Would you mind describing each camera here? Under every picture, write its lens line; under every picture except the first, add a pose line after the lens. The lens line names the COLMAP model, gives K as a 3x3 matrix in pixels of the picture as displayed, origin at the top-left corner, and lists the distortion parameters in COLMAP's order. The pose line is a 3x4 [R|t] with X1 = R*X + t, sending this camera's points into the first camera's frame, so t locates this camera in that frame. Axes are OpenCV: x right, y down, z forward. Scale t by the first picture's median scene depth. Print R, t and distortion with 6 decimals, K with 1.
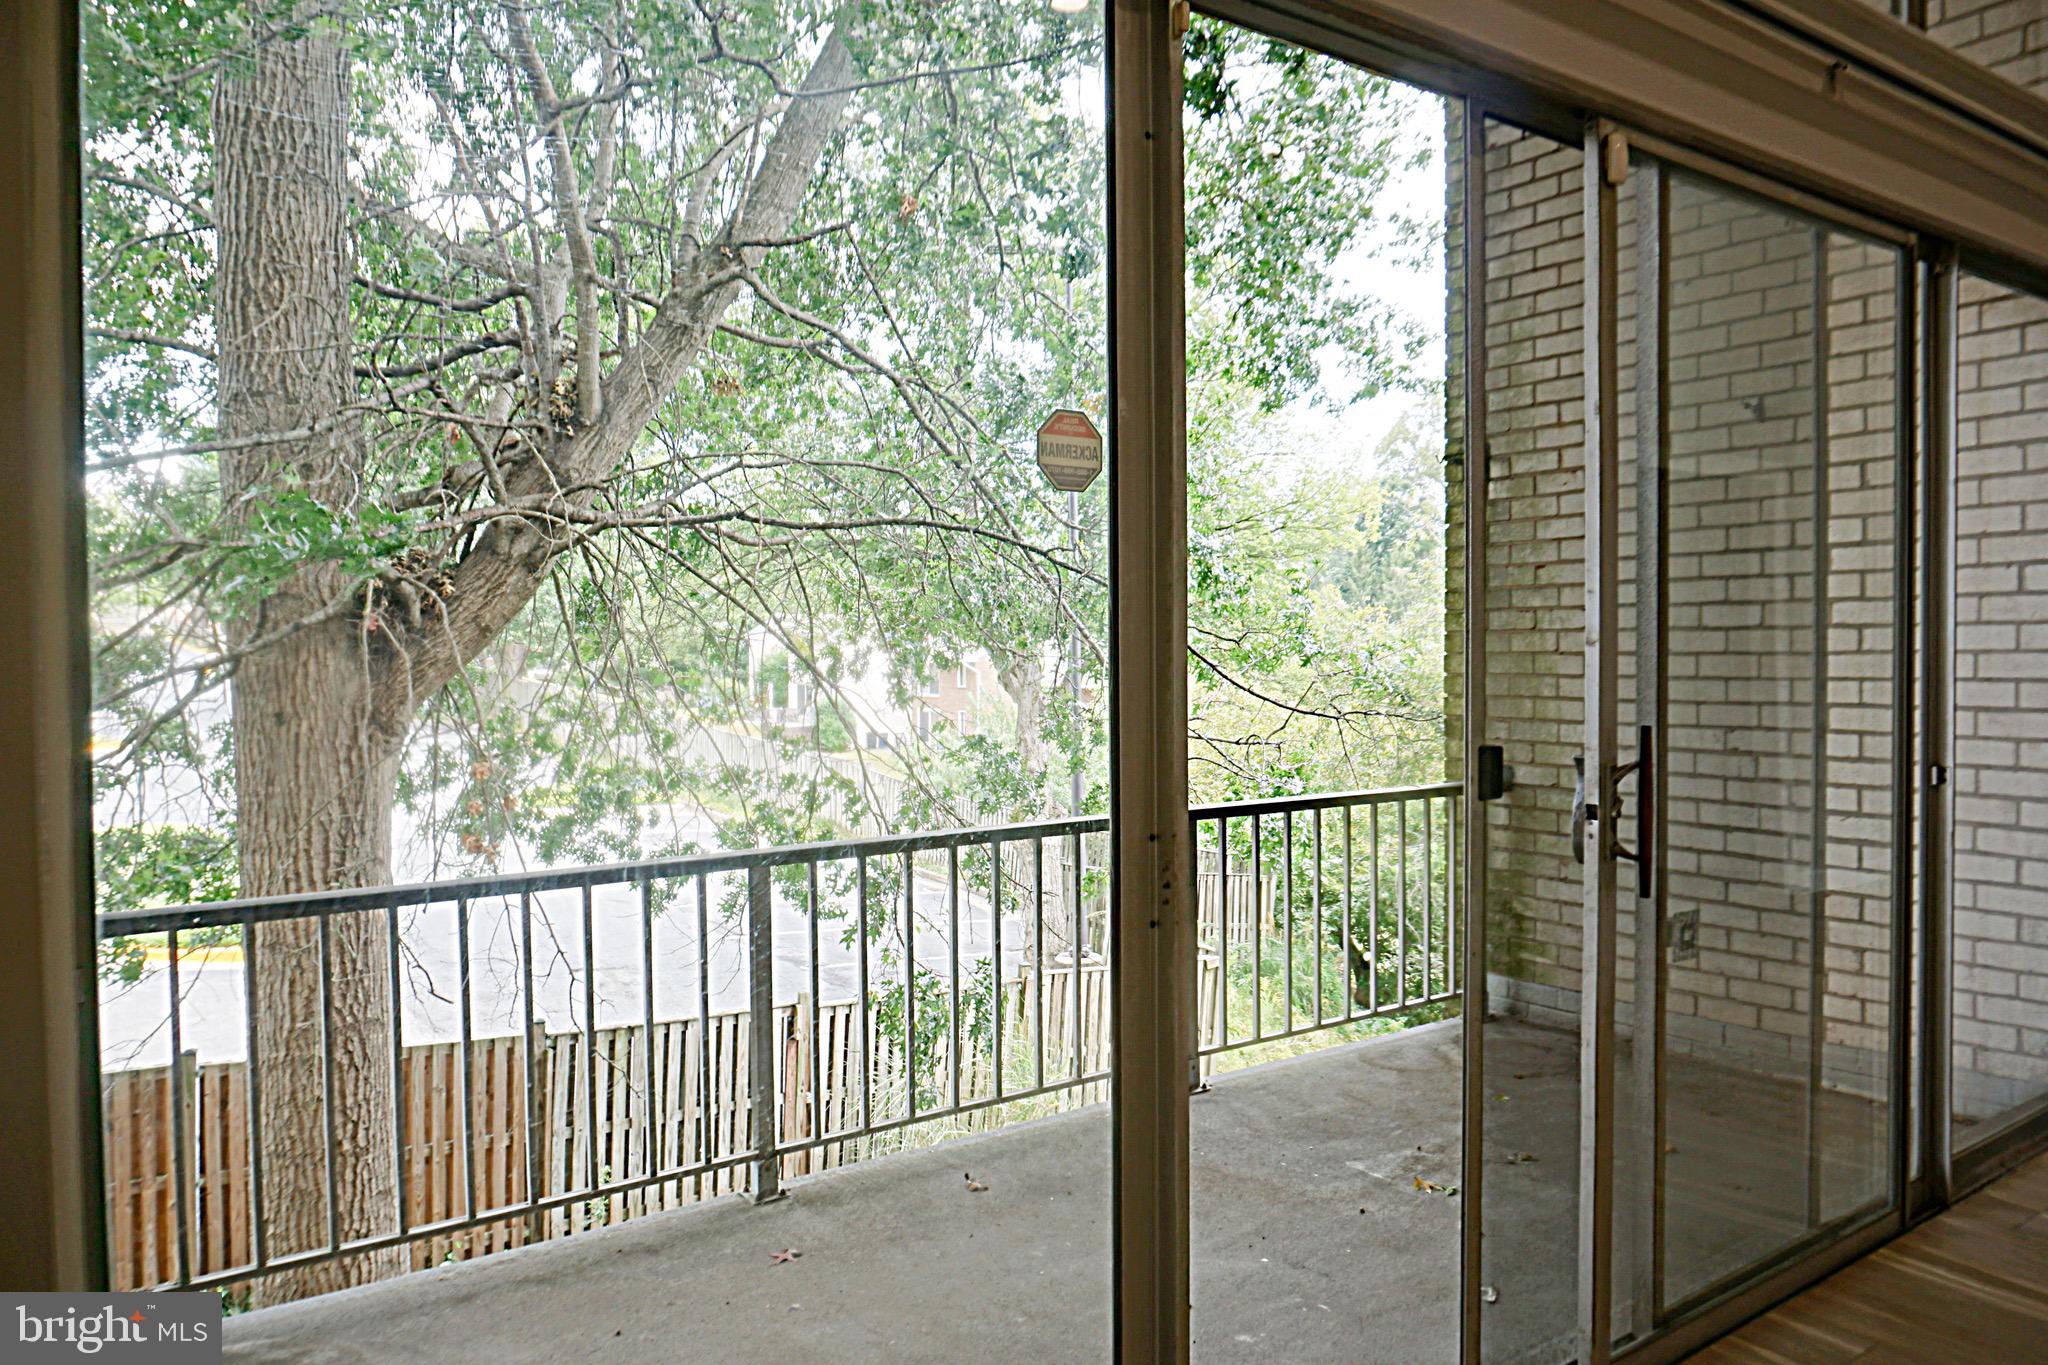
lens RADIAL K [[1427.3, 0, 1026.9], [0, 1427.3, 675.0], [0, 0, 1]] dist [-0.014264, 0.012773]
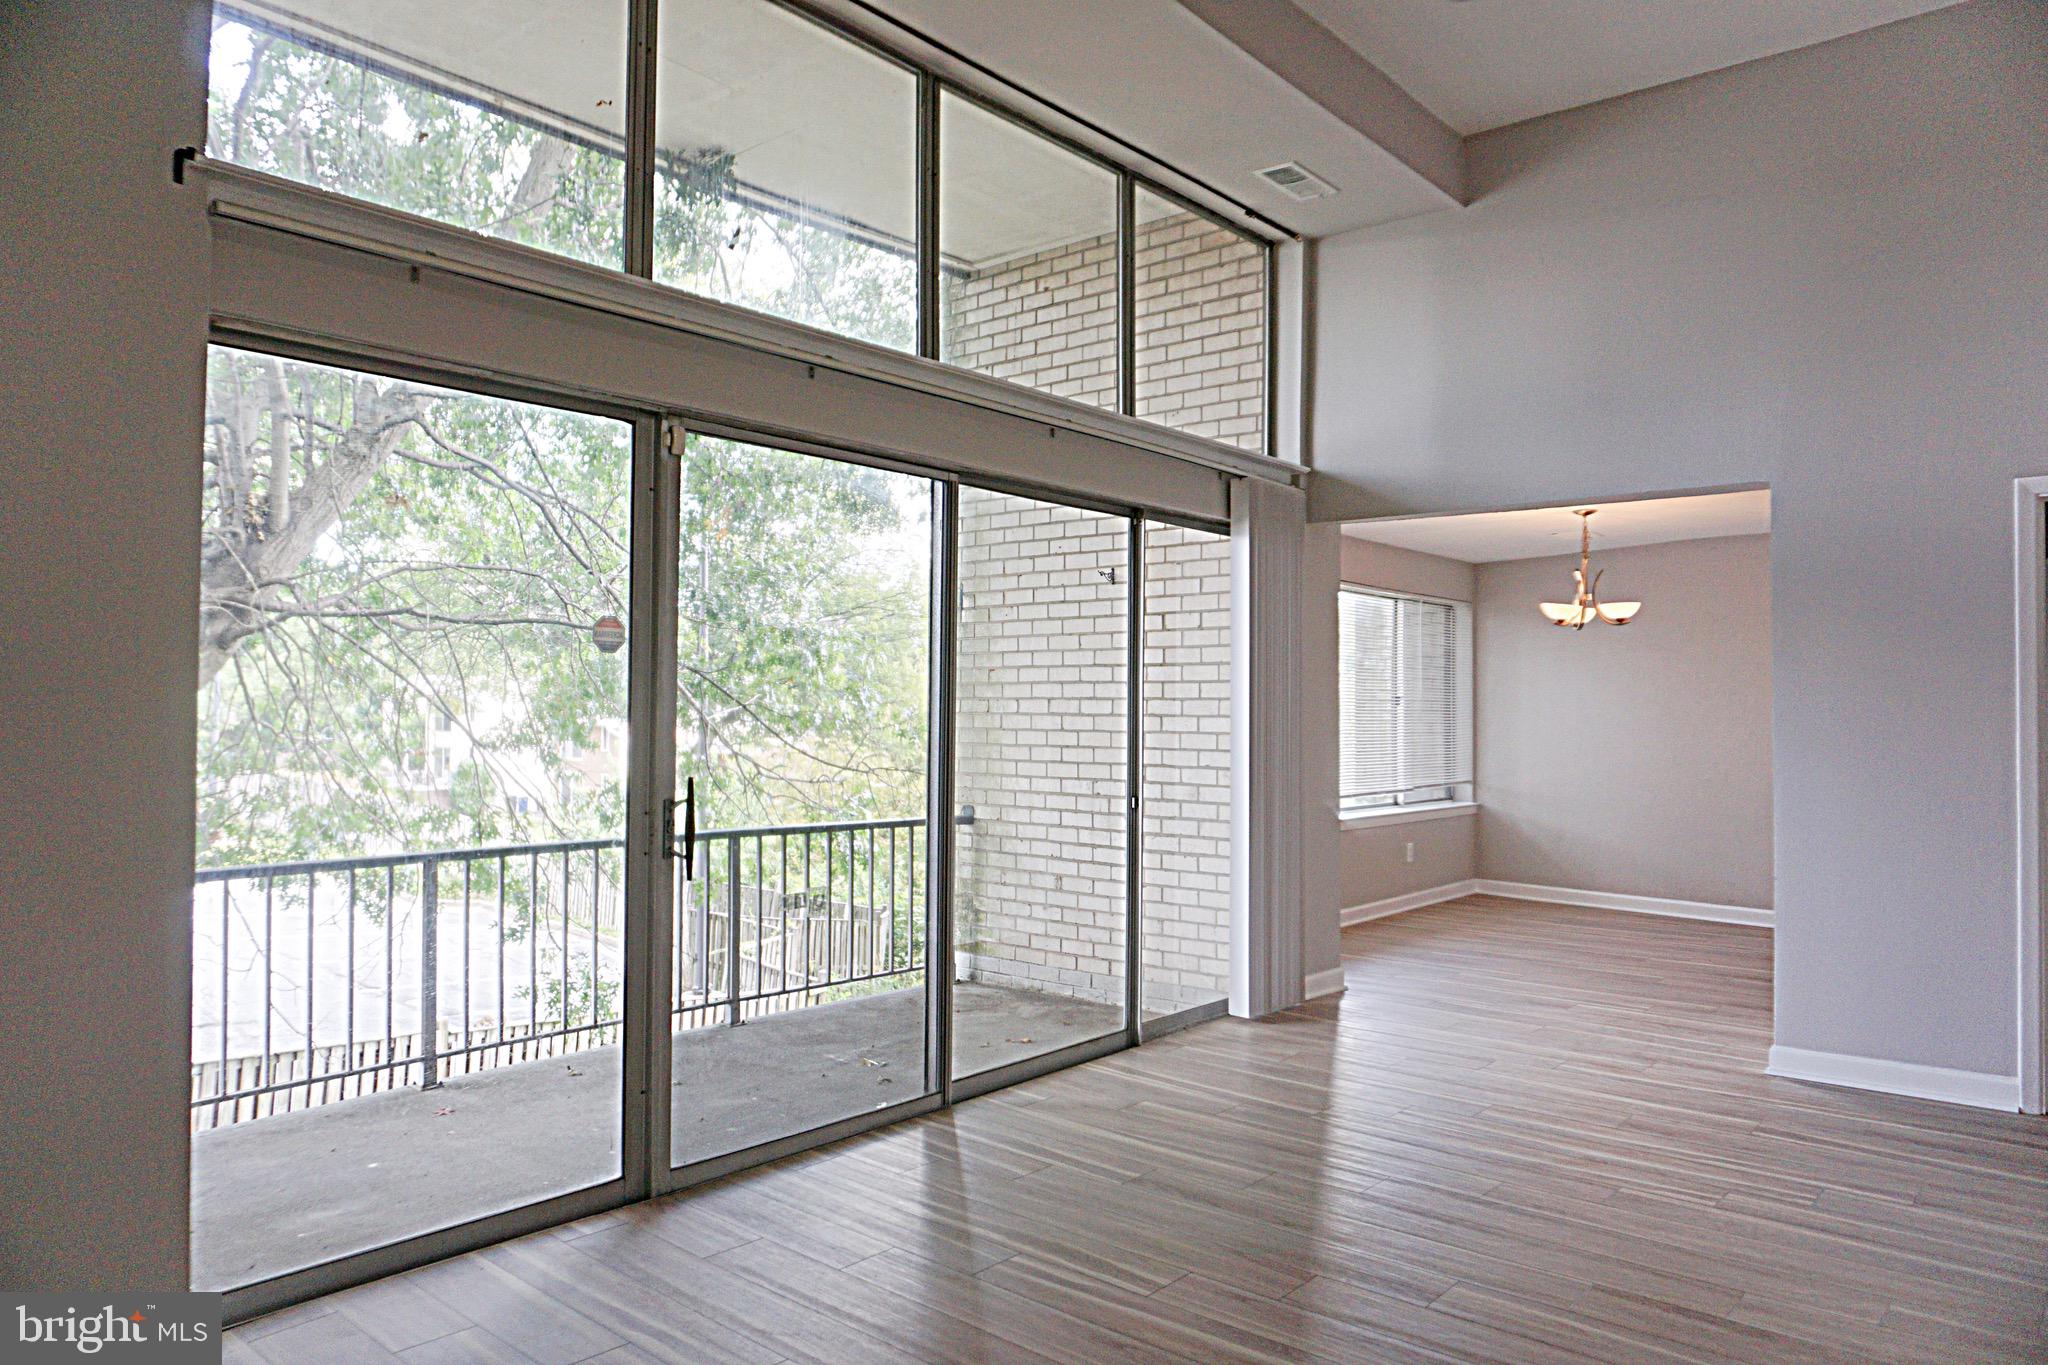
lens RADIAL K [[1427.3, 0, 1006.0], [0, 1427.3, 690.2], [0, 0, 1]] dist [-0.014264, 0.012773]
pose [[0.975117, 0.021921, 0.220604, 0.050551], [-0.013609, 0.999142, -0.039127, 0.001792], [-0.221272, 0.035151, 0.974578, -0.442253]]
